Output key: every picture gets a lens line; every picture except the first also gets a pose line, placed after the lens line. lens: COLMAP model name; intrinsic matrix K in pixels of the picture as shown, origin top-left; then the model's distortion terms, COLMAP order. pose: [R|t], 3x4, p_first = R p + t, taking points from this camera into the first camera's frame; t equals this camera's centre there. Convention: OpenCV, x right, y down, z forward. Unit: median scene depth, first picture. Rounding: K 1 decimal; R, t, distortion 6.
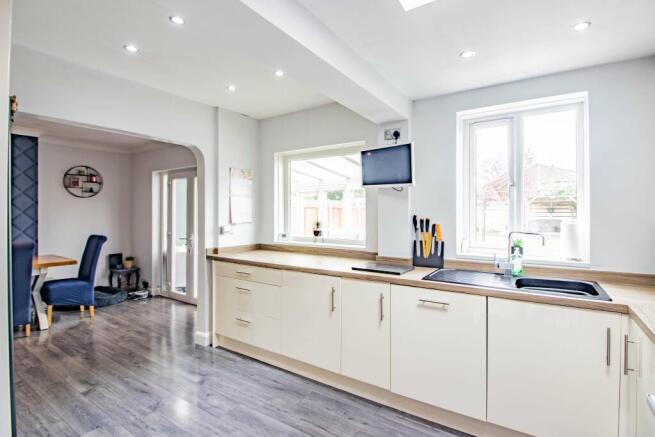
lens RADIAL K [[317.1, 0, 327.6], [0, 317.1, 205.6], [0, 0, 1]] dist [0.000104, -0.000040]
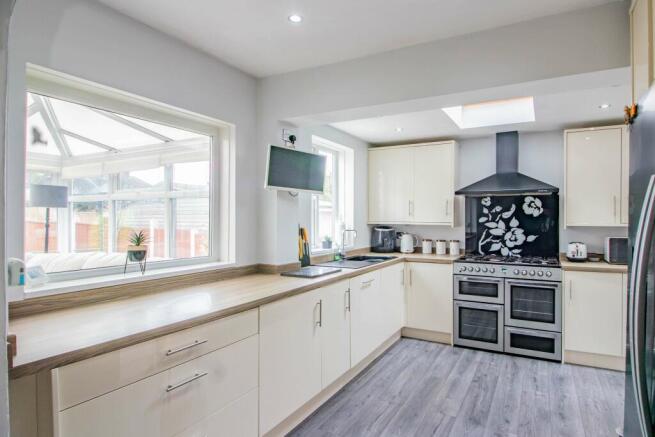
lens RADIAL K [[388.0, 0, 327.5], [0, 388.0, 218.5], [0, 0, 1]] dist [-0.002264, -0.001340]
pose [[-0.071208, -0.001291, 0.997461, -1.020464], [-0.011804, 0.999930, 0.000452, 0.024470], [-0.997392, -0.011742, -0.071218, 0.989999]]
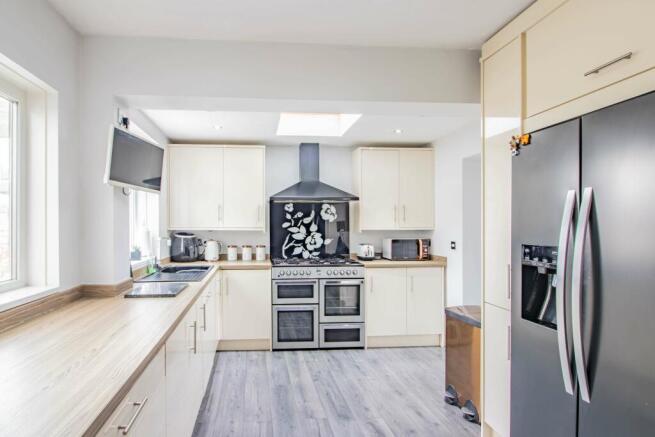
lens RADIAL K [[397.5, 0, 326.9], [0, 397.5, 224.9], [0, 0, 1]] dist [0.003023, 0.000033]
pose [[-0.614824, -0.001857, 0.788662, -0.872233], [-0.007424, 0.999967, -0.003433, 0.028408], [-0.788630, -0.007966, -0.614817, 1.229768]]
